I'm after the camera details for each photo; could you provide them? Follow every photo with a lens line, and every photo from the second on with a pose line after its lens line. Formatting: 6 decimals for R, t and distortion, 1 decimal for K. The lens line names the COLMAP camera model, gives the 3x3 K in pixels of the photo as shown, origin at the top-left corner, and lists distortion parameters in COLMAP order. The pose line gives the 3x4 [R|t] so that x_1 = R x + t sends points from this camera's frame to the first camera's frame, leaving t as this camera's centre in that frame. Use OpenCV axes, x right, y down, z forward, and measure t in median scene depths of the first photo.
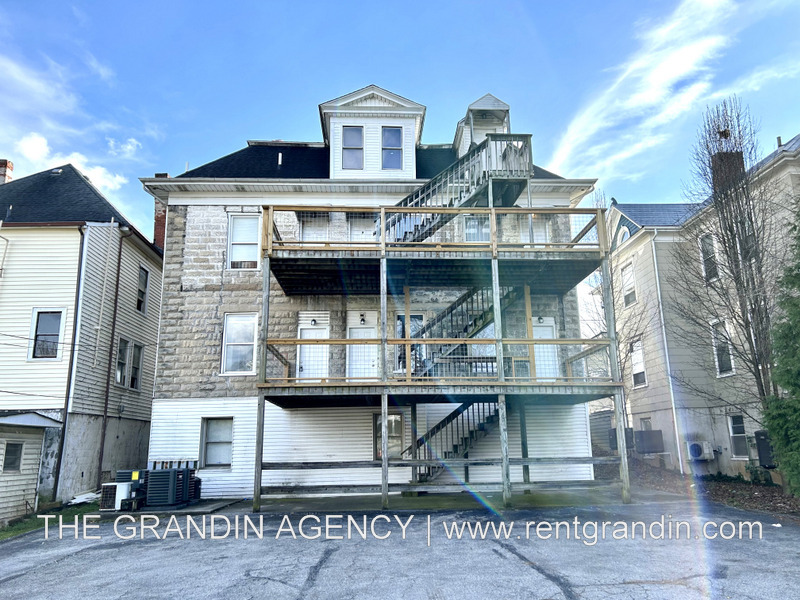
lens RADIAL K [[586.5, 0, 398.2], [0, 586.5, 295.4], [0, 0, 1]] dist [0.025632, -0.003026]
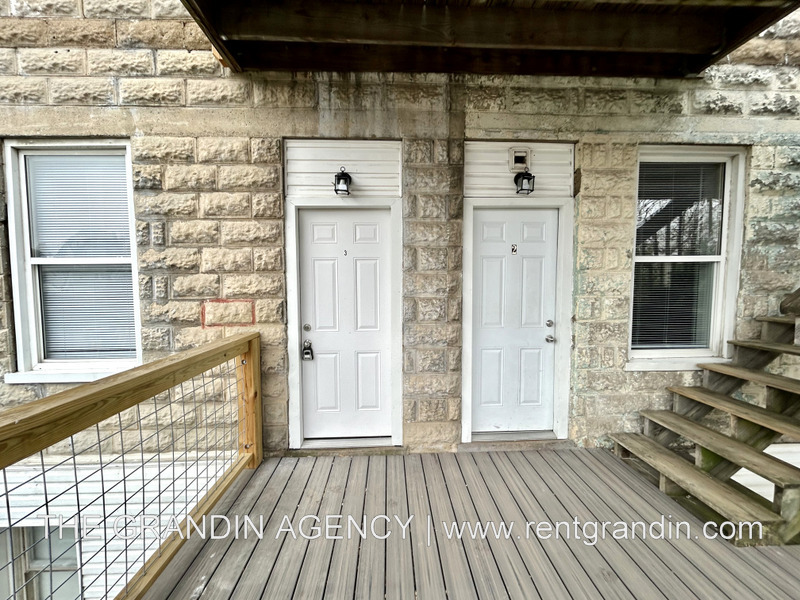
lens RADIAL K [[323.2, 0, 398.5], [0, 323.2, 302.2], [0, 0, 1]] dist [0.000499, 0.000089]
pose [[0.999918, 0.012160, -0.004030, -0.117254], [-0.010280, 0.949395, 0.313917, 0.050620], [0.007644, -0.313850, 0.949442, 0.838043]]
